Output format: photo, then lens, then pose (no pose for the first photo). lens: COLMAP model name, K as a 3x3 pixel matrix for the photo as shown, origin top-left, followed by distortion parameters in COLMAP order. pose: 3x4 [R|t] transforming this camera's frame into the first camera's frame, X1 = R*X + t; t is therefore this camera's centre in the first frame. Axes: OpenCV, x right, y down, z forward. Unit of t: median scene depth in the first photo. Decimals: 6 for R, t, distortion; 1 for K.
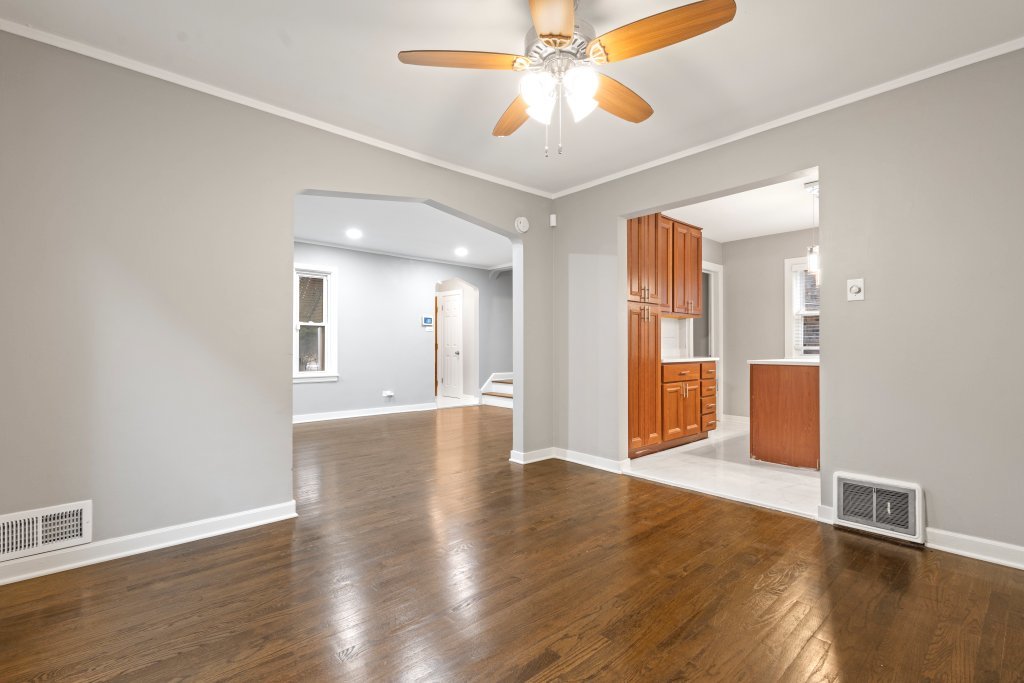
lens RADIAL K [[474.7, 0, 512.0], [0, 474.7, 341.5], [0, 0, 1]] dist [0.005144, -0.000161]
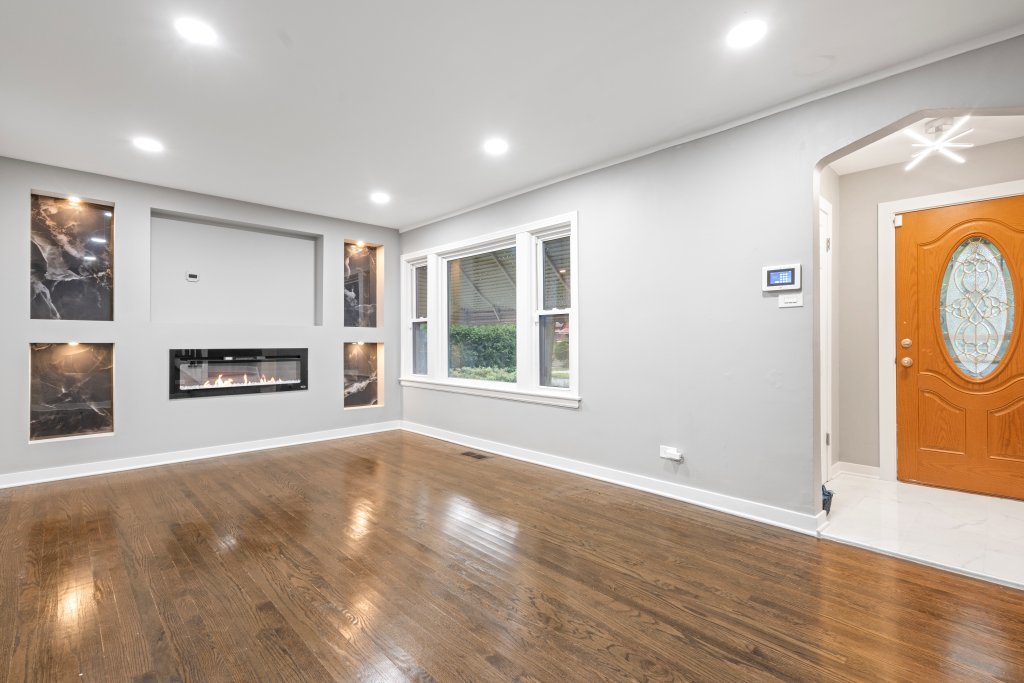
lens RADIAL K [[474.7, 0, 512.0], [0, 474.7, 341.5], [0, 0, 1]] dist [0.005144, -0.000161]
pose [[0.029932, -0.006938, -0.999528, 0.193321], [0.010382, 0.999924, -0.006630, 0.005135], [0.999498, -0.010178, 0.030002, 0.865167]]
